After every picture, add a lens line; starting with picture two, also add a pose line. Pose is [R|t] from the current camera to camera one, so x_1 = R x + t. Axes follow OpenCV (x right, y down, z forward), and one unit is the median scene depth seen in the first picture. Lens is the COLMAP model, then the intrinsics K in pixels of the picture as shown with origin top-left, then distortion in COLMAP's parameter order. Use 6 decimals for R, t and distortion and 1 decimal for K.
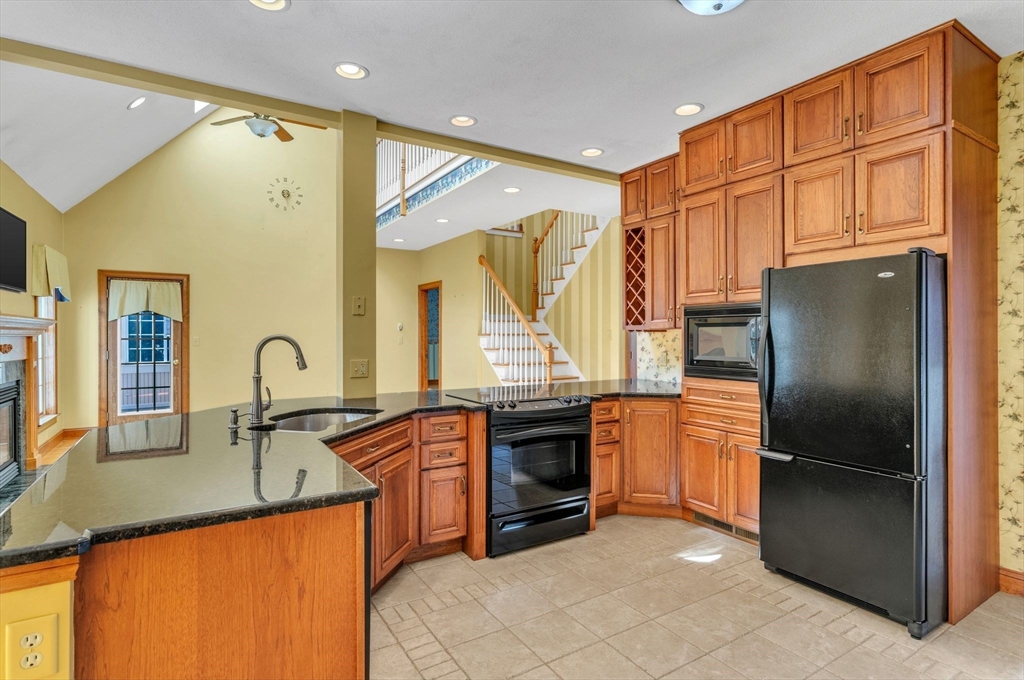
lens RADIAL K [[515.7, 0, 502.2], [0, 515.7, 341.9], [0, 0, 1]] dist [-0.015442, 0.007881]
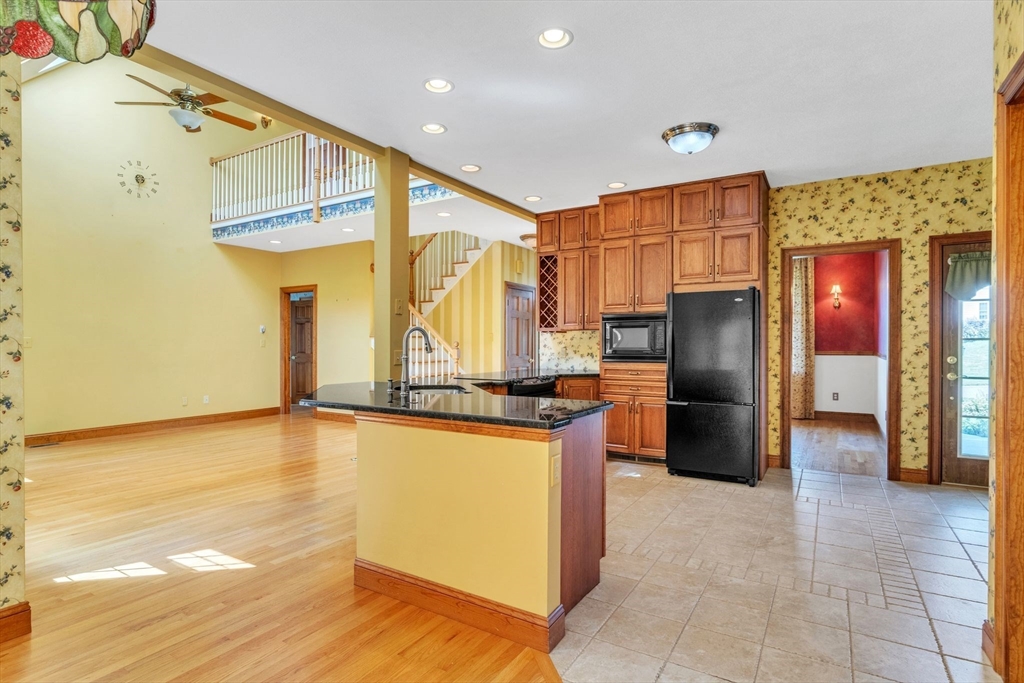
lens RADIAL K [[515.7, 0, 518.3], [0, 515.7, 340.4], [0, 0, 1]] dist [-0.015442, 0.007881]
pose [[0.891502, 0.001175, 0.453016, -0.509818], [0.006949, 0.999843, -0.016269, 0.023489], [-0.452964, 0.017652, 0.891354, -0.185144]]
